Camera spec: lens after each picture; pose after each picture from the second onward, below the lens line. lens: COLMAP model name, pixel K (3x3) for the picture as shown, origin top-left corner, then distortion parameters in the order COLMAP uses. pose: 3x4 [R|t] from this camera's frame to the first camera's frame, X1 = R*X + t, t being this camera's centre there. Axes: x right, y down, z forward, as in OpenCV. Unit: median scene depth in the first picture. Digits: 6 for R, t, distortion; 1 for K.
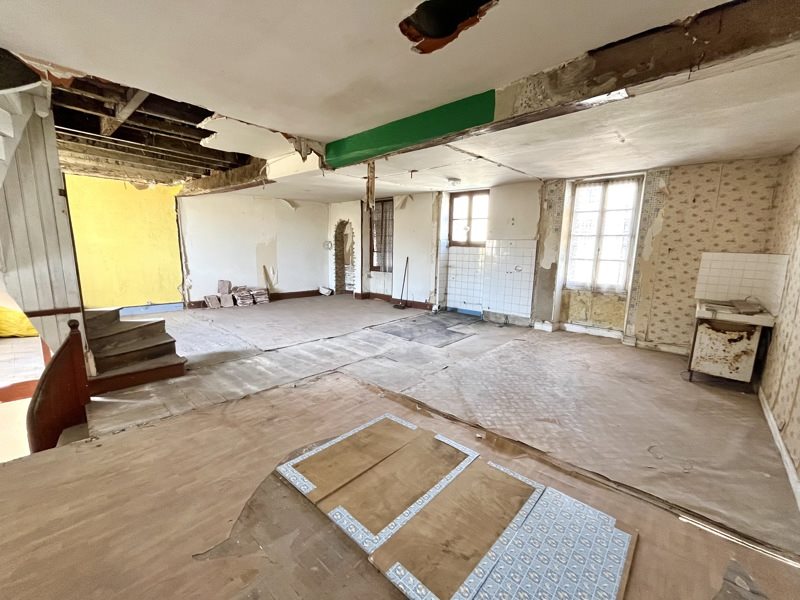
lens RADIAL K [[324.2, 0, 397.9], [0, 324.2, 300.3], [0, 0, 1]] dist [-0.002061, -0.000258]
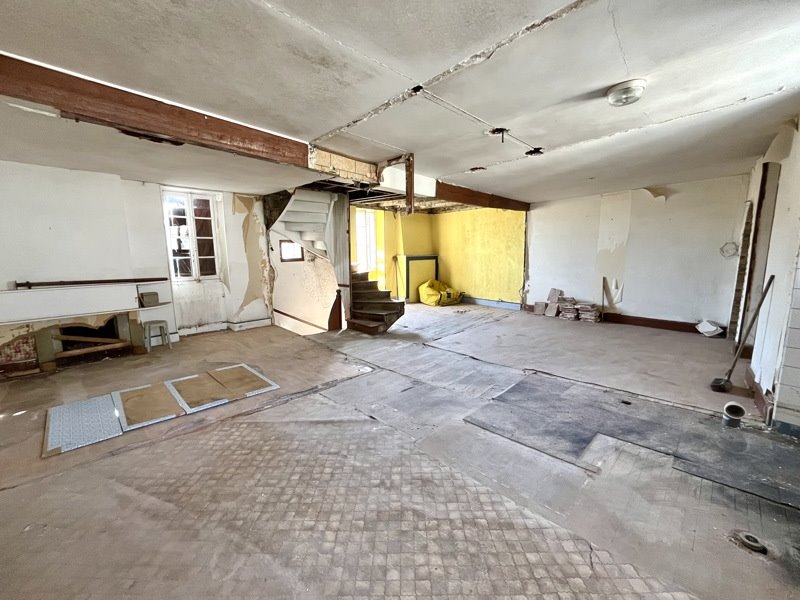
lens RADIAL K [[324.2, 0, 397.9], [0, 324.2, 300.3], [0, 0, 1]] dist [-0.002061, -0.000258]
pose [[-0.033323, 0.128652, -0.991130, 0.750280], [-0.153405, 0.979271, 0.132270, -0.141221], [0.987601, 0.156452, -0.012896, 0.916351]]
